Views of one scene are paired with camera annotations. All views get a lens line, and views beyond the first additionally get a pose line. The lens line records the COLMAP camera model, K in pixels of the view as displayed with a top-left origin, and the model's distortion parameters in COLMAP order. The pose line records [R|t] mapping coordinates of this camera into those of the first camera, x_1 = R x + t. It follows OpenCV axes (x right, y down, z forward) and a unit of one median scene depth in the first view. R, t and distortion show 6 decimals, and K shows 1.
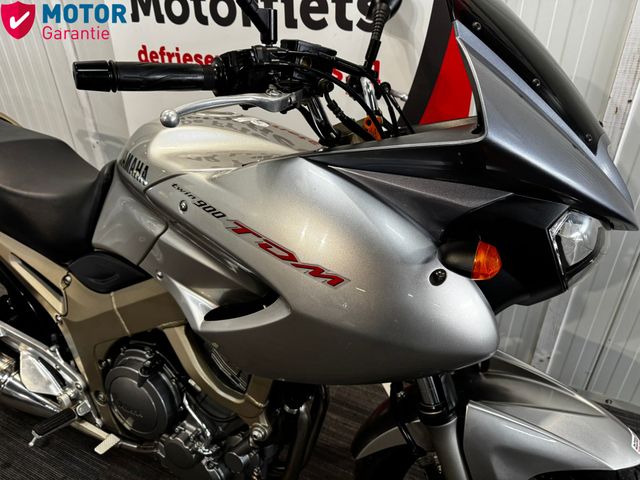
lens RADIAL K [[456.6, 0, 323.1], [0, 456.6, 233.9], [0, 0, 1]] dist [-0.001050, -0.003095]
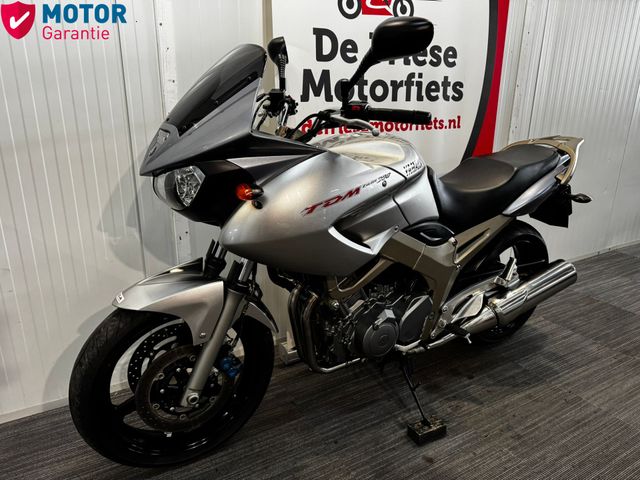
lens RADIAL K [[446.4, 0, 312.7], [0, 446.4, 238.1], [0, 0, 1]] dist [0.030512, -0.032154]
pose [[0.582096, -0.227804, 0.780558, -2.138974], [0.397263, 0.917261, -0.028556, -0.130407], [-0.709470, 0.326709, 0.624431, 0.538830]]
